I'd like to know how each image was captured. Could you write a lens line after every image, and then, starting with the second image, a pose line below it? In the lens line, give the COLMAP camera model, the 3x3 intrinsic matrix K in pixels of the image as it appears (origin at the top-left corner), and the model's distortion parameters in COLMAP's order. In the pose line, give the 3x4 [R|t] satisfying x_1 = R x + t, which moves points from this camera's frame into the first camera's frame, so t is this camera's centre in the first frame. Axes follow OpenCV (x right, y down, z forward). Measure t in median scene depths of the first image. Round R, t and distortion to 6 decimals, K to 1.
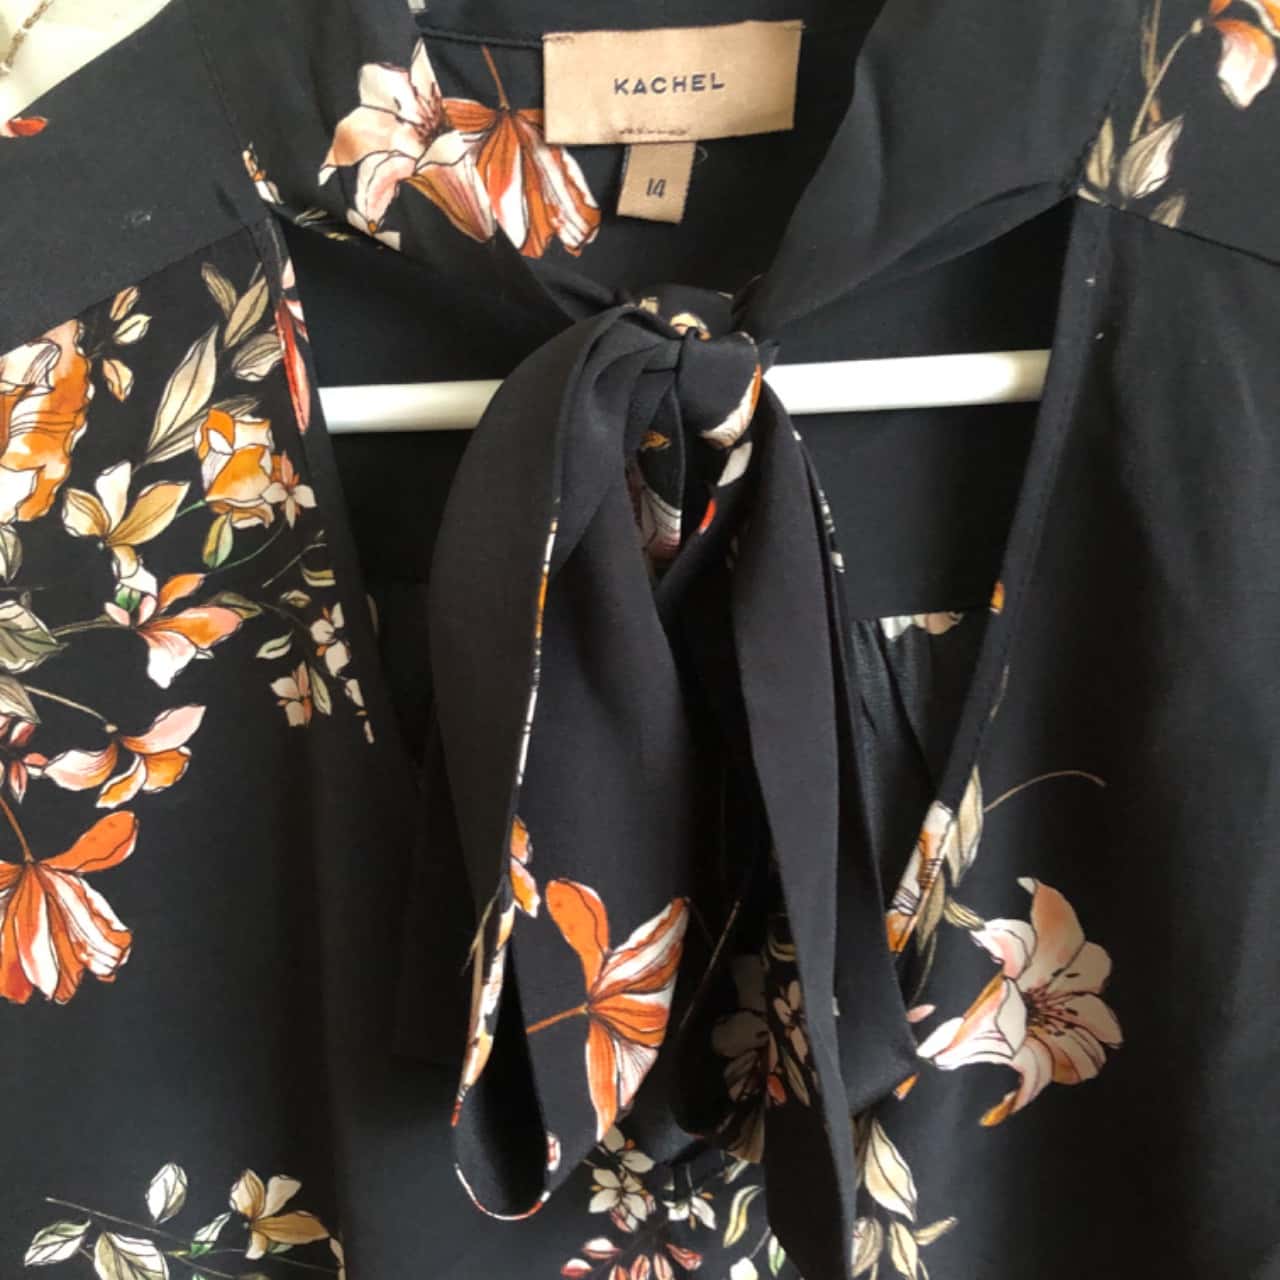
lens RADIAL K [[1395.6, 0, 646.2], [0, 1395.6, 641.5], [0, 0, 1]] dist [-0.000497, 0.000000]
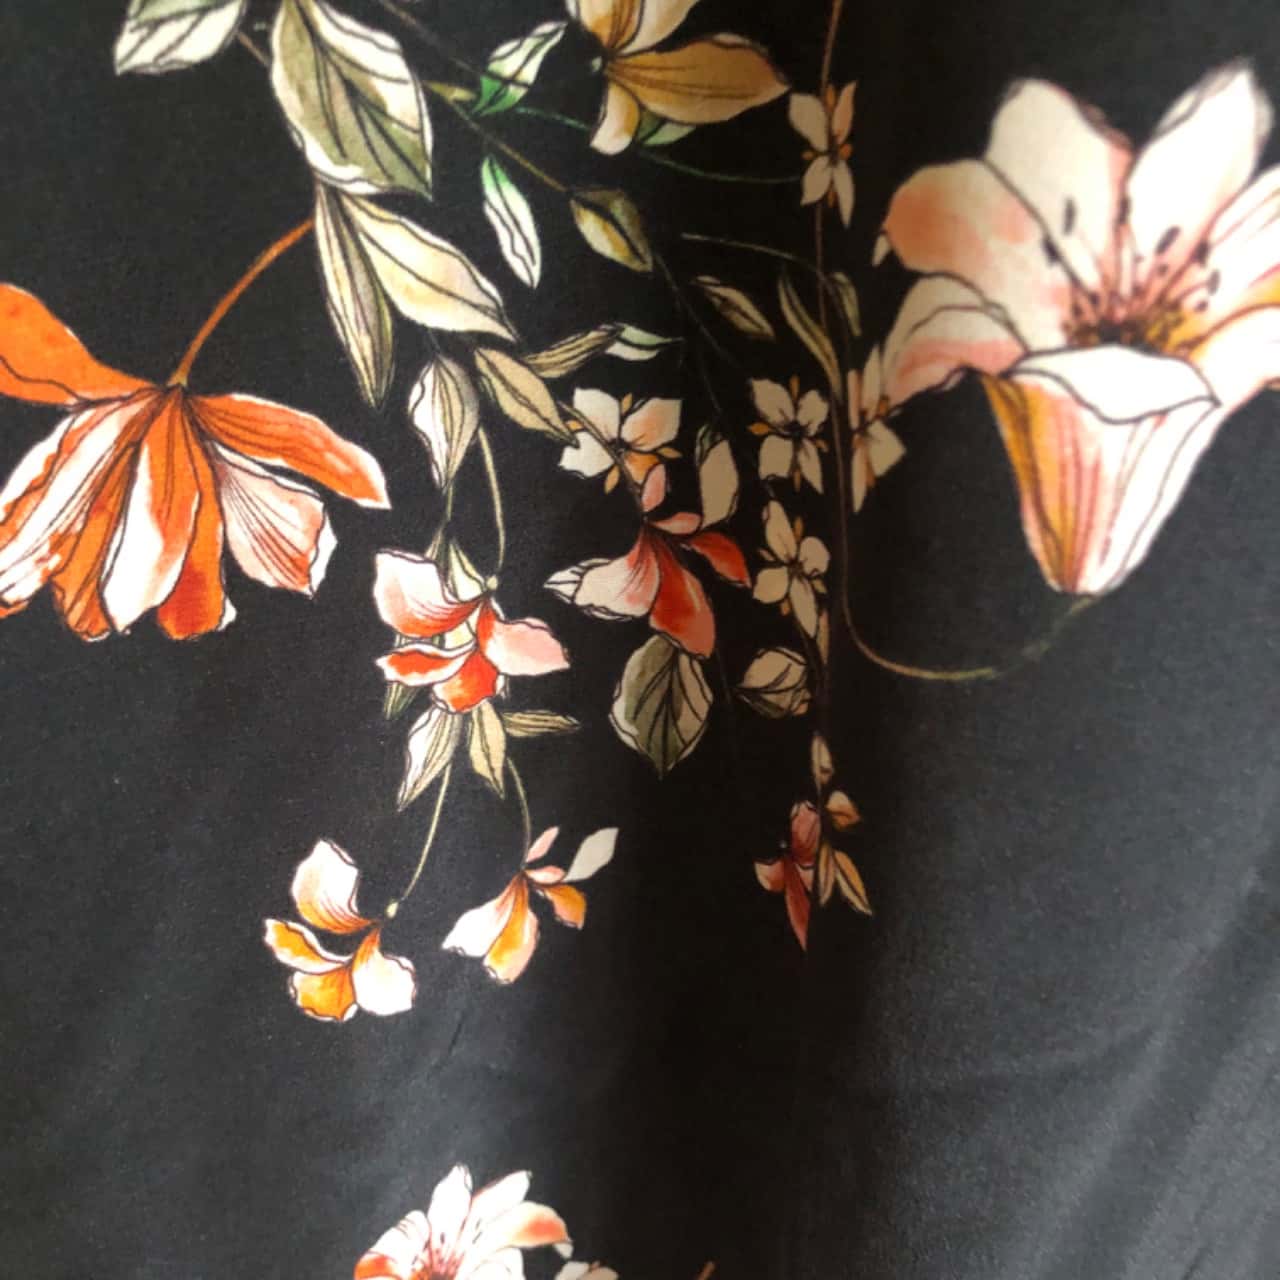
lens RADIAL K [[1395.6, 0, 646.2], [0, 1395.6, 642.6], [0, 0, 1]] dist [-0.000497, 0.000000]
pose [[0.994791, 0.076864, -0.066956, -0.265911], [-0.050685, 0.942853, 0.329331, 0.521207], [0.088443, -0.324222, 0.941838, 0.610698]]
